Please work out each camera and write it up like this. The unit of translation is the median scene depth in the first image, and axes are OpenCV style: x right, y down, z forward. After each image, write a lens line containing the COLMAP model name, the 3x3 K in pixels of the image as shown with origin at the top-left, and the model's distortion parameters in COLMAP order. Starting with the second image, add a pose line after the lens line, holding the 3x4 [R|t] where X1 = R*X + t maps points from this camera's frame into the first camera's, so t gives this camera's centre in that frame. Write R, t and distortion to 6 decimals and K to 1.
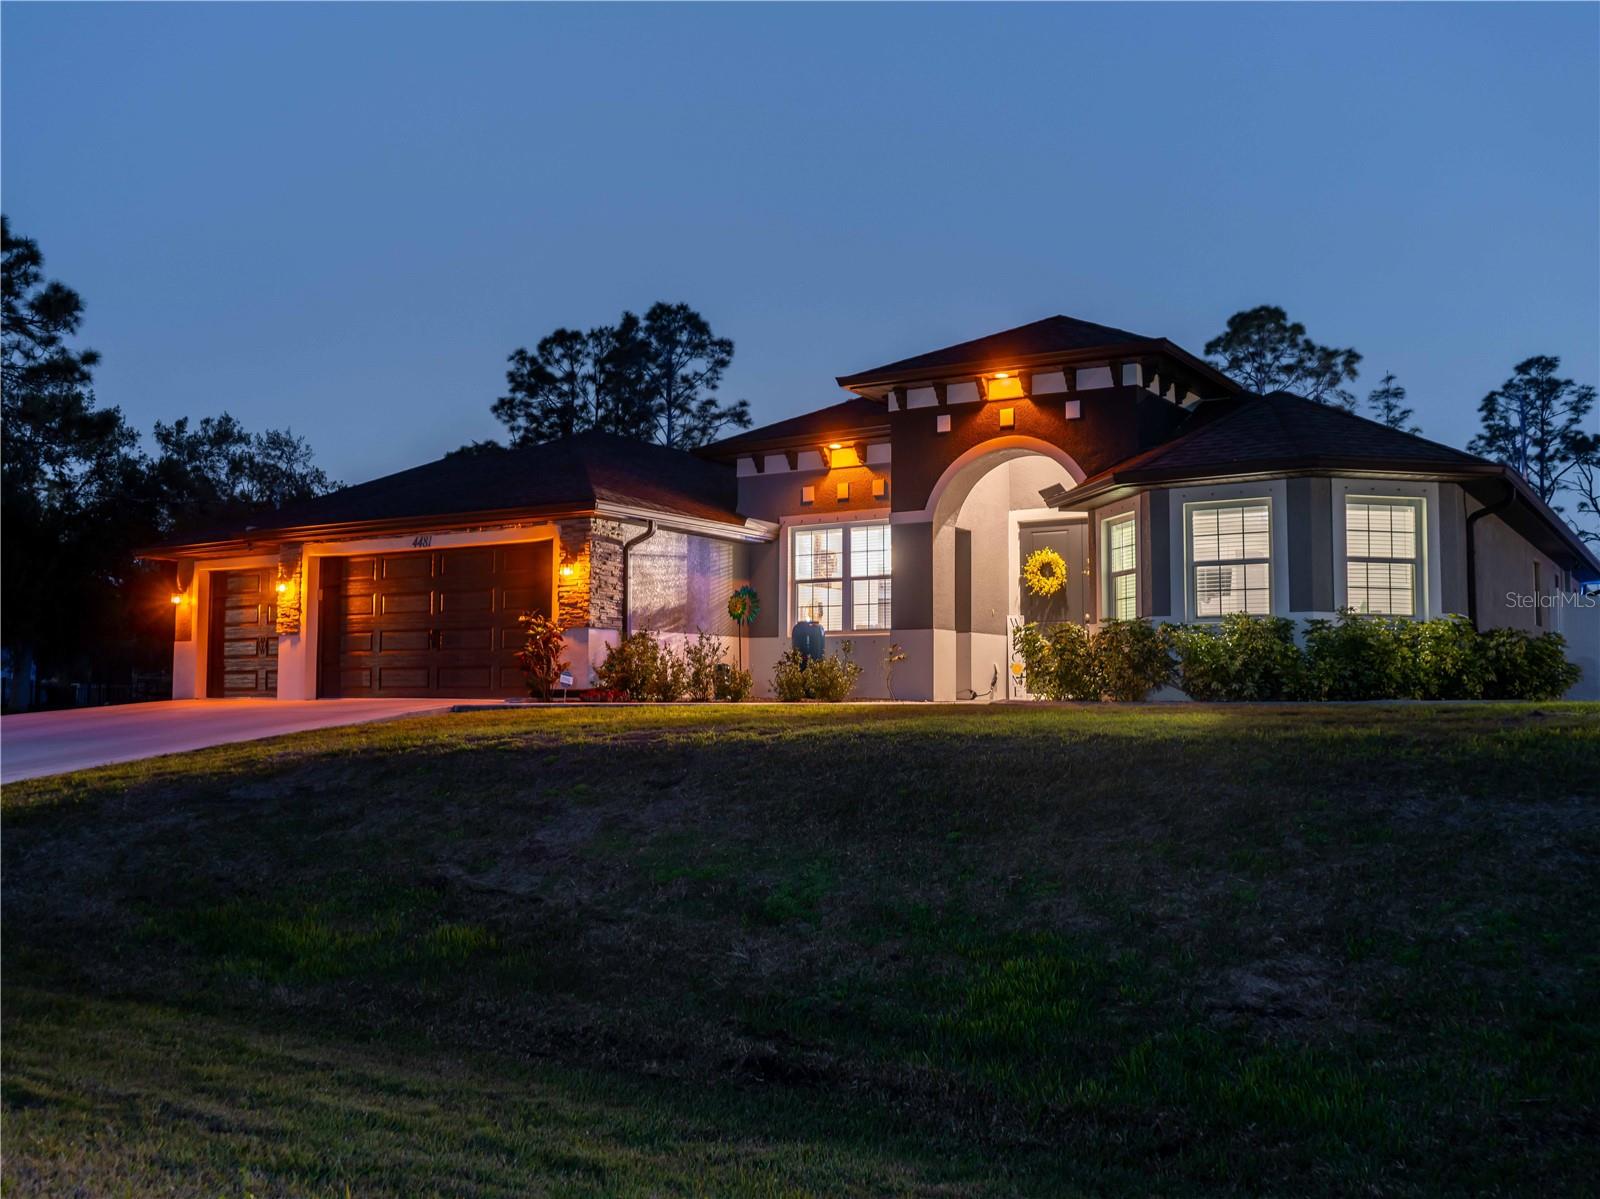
lens RADIAL K [[1384.6, 0, 800.0], [0, 1384.6, 599.5], [0, 0, 1]] dist [-0.000628, -0.000336]
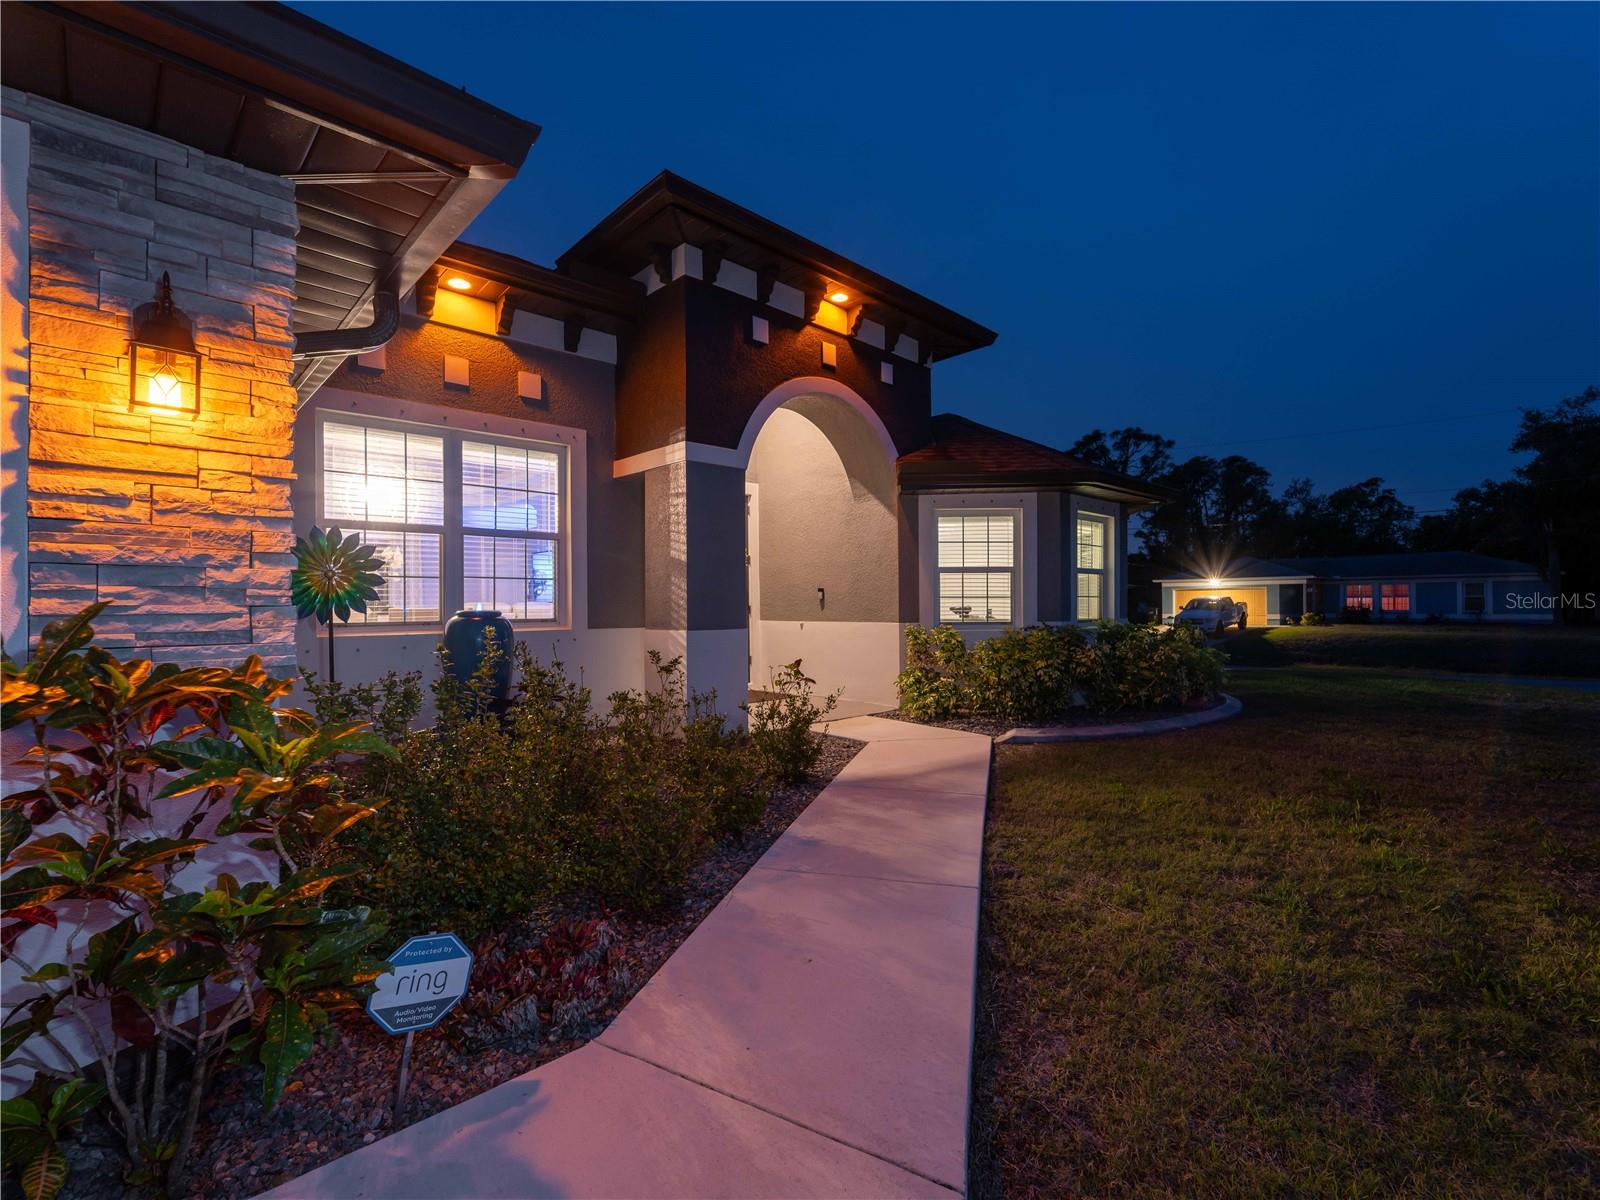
lens RADIAL K [[717.2, 0, 800.0], [0, 717.2, 600.0], [0, 0, 1]] dist [0.003460, 0.000381]
pose [[0.240669, -0.001101, 0.970607, -0.219005], [-0.057437, 0.998231, 0.015374, 0.001014], [-0.968906, -0.059449, 0.240180, 0.804779]]
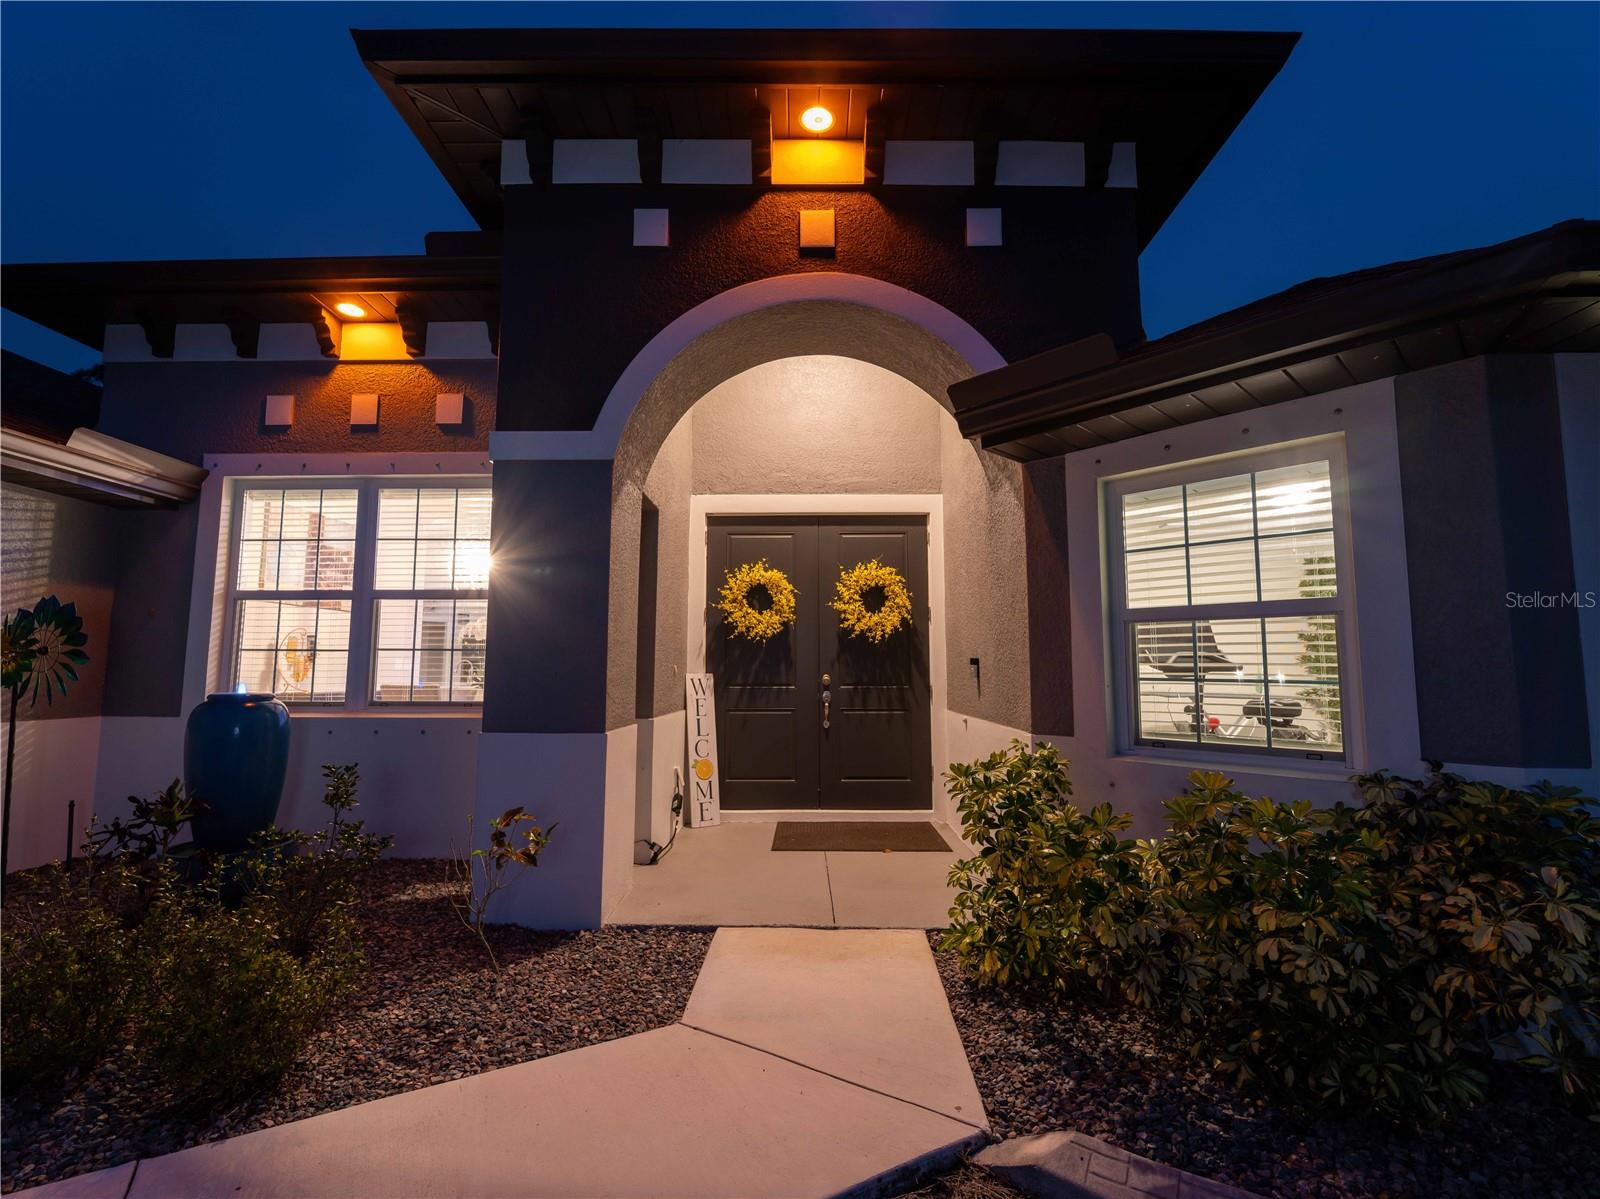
lens RADIAL K [[717.2, 0, 800.0], [0, 717.2, 599.5], [0, 0, 1]] dist [0.003460, 0.000381]
pose [[0.845744, 0.051807, 0.531068, 0.030231], [-0.034253, 0.998494, -0.042857, -0.007844], [-0.532488, 0.018055, 0.846245, 0.723463]]
